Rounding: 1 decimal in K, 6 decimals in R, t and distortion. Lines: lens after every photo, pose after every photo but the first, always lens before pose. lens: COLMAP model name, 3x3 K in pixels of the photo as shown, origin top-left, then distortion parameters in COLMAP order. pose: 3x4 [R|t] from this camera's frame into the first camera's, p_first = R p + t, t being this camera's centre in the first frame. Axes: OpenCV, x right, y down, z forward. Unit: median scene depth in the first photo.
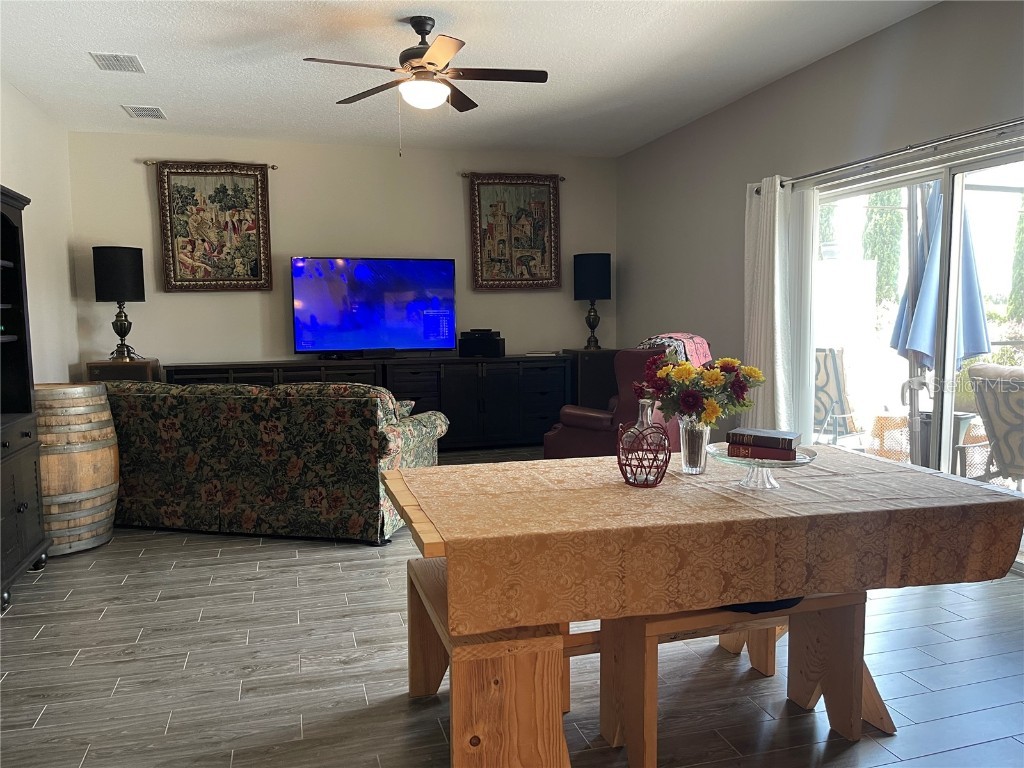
lens RADIAL K [[773.3, 0, 510.1], [0, 773.3, 386.9], [0, 0, 1]] dist [0.070073, -0.087901]
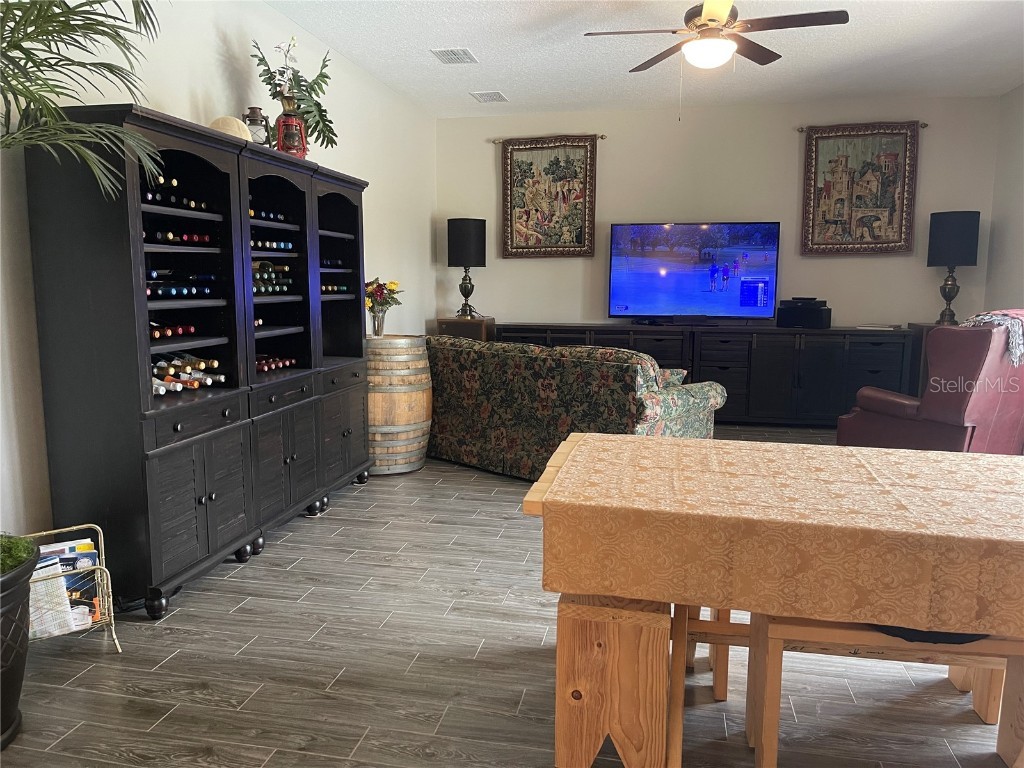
lens RADIAL K [[773.3, 0, 510.8], [0, 773.3, 386.5], [0, 0, 1]] dist [0.070073, -0.087901]
pose [[0.885917, 0.079422, -0.456993, 0.137387], [-0.058266, 0.996483, 0.060227, -0.007696], [0.460169, -0.026729, 0.887429, 0.016718]]
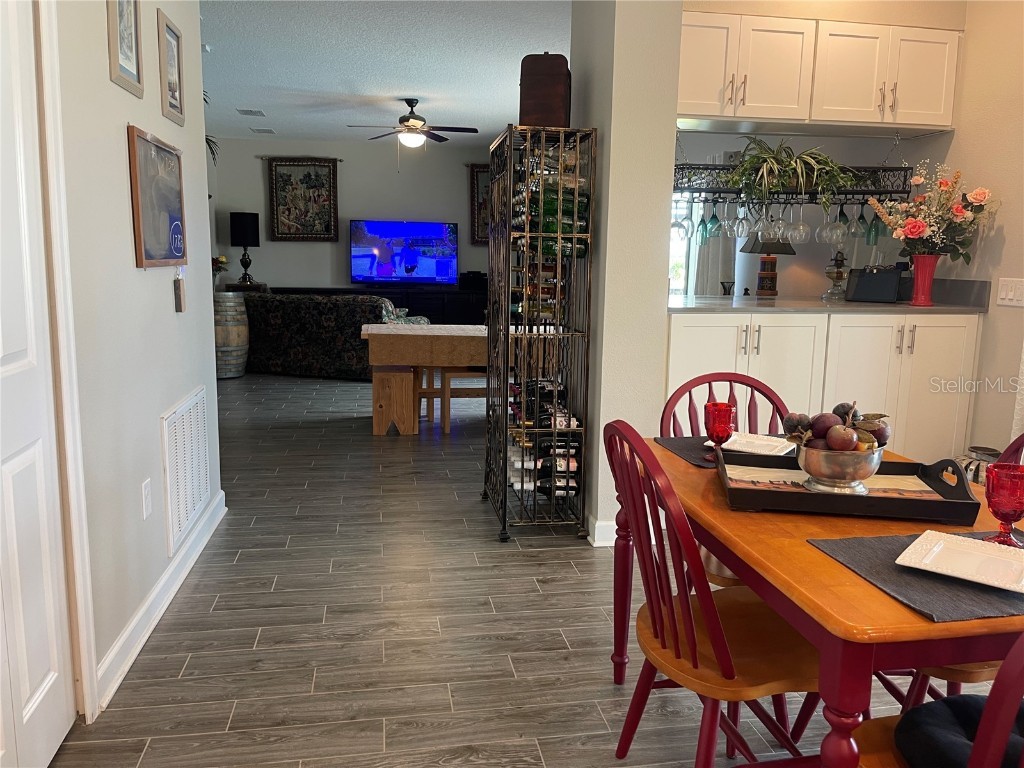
lens RADIAL K [[773.3, 0, 507.3], [0, 773.3, 374.7], [0, 0, 1]] dist [0.070073, -0.087901]
pose [[0.993432, 0.042554, -0.106214, 0.309033], [-0.037202, 0.997961, 0.051872, 0.071557], [0.108205, -0.047580, 0.992989, -0.770728]]
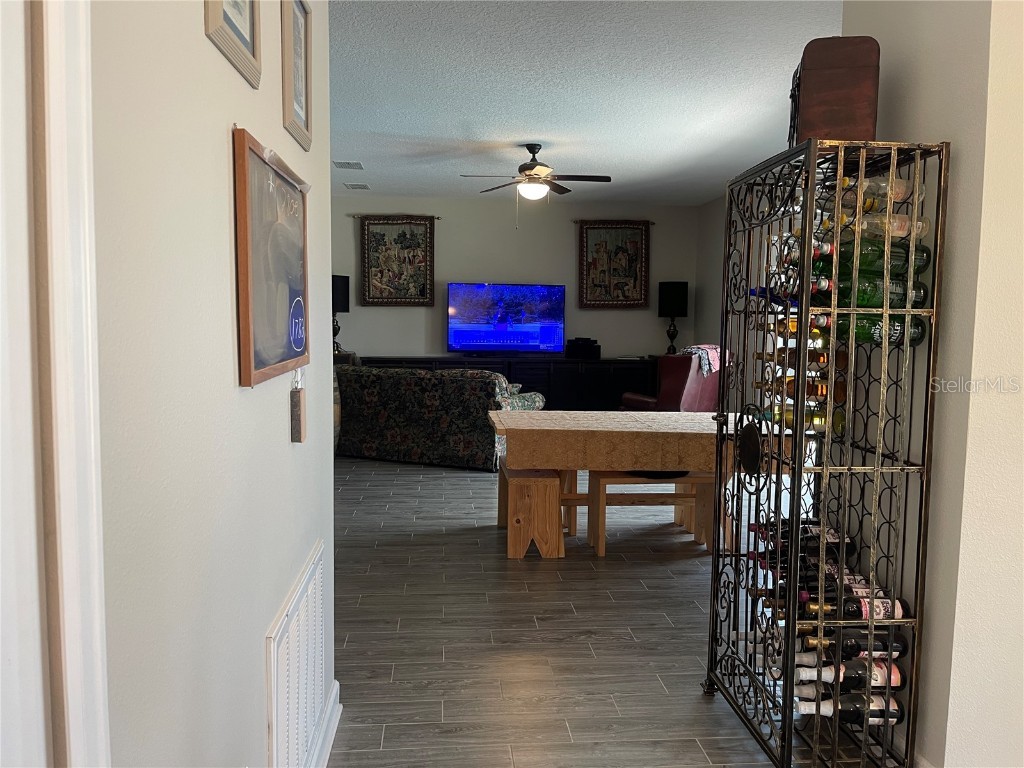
lens RADIAL K [[773.3, 0, 519.2], [0, 773.3, 383.8], [0, 0, 1]] dist [0.070073, -0.087901]
pose [[0.983907, 0.038823, -0.174414, 0.142610], [-0.040840, 0.999134, -0.007988, 0.030781], [0.173953, 0.014983, 0.984640, -0.519719]]
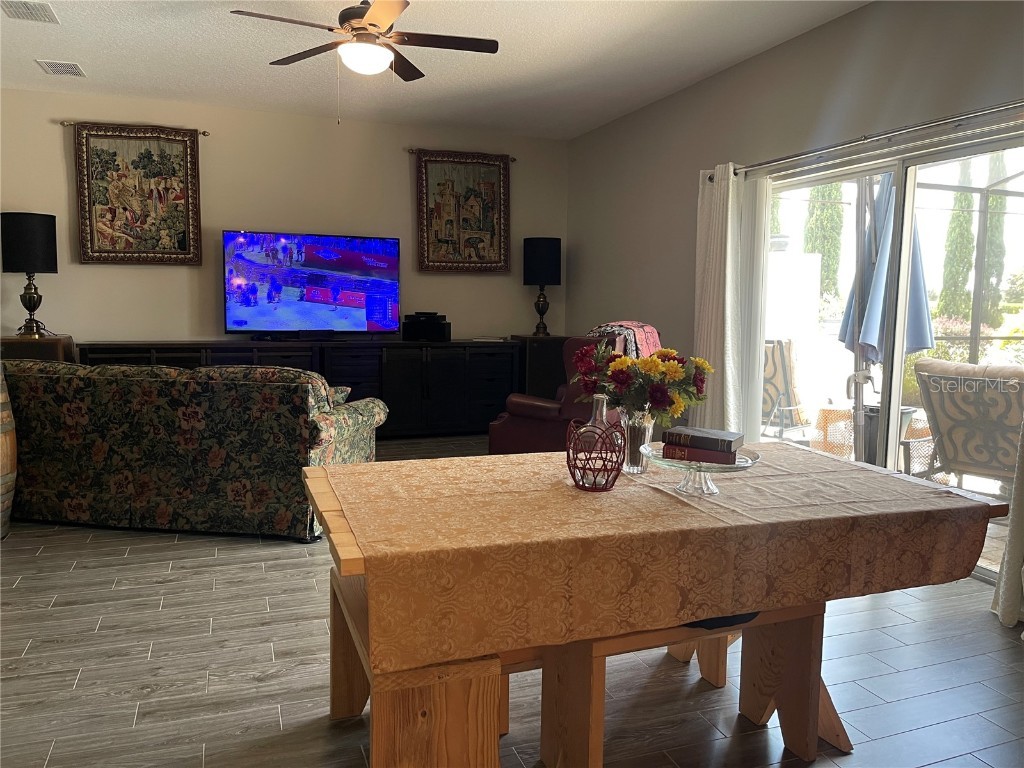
lens RADIAL K [[773.3, 0, 523.5], [0, 773.3, 374.8], [0, 0, 1]] dist [0.070073, -0.087901]
pose [[0.996323, 0.017438, 0.083889, 0.005782], [-0.017776, 0.999837, 0.003286, -0.003682], [-0.083817, -0.004765, 0.996470, 0.049266]]
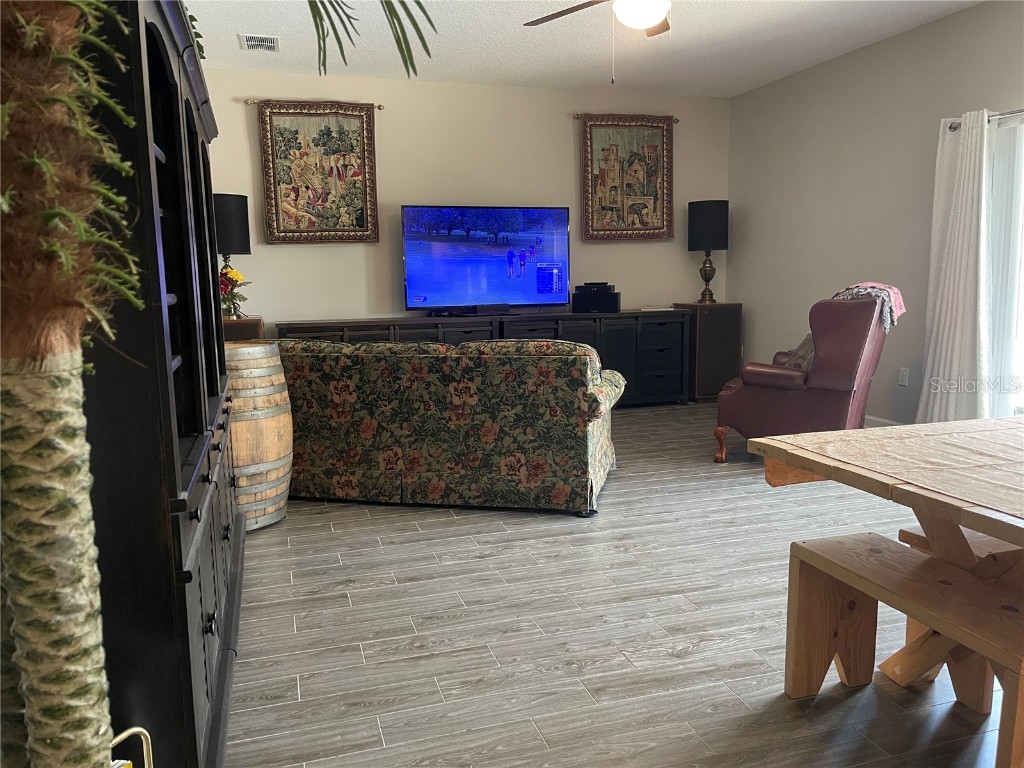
lens RADIAL K [[773.3, 0, 515.9], [0, 773.3, 382.8], [0, 0, 1]] dist [0.070073, -0.087901]
pose [[0.999597, -0.009611, 0.026710, -0.259010], [0.008309, 0.998792, 0.048422, 0.001224], [-0.027143, -0.048180, 0.998470, 0.089052]]
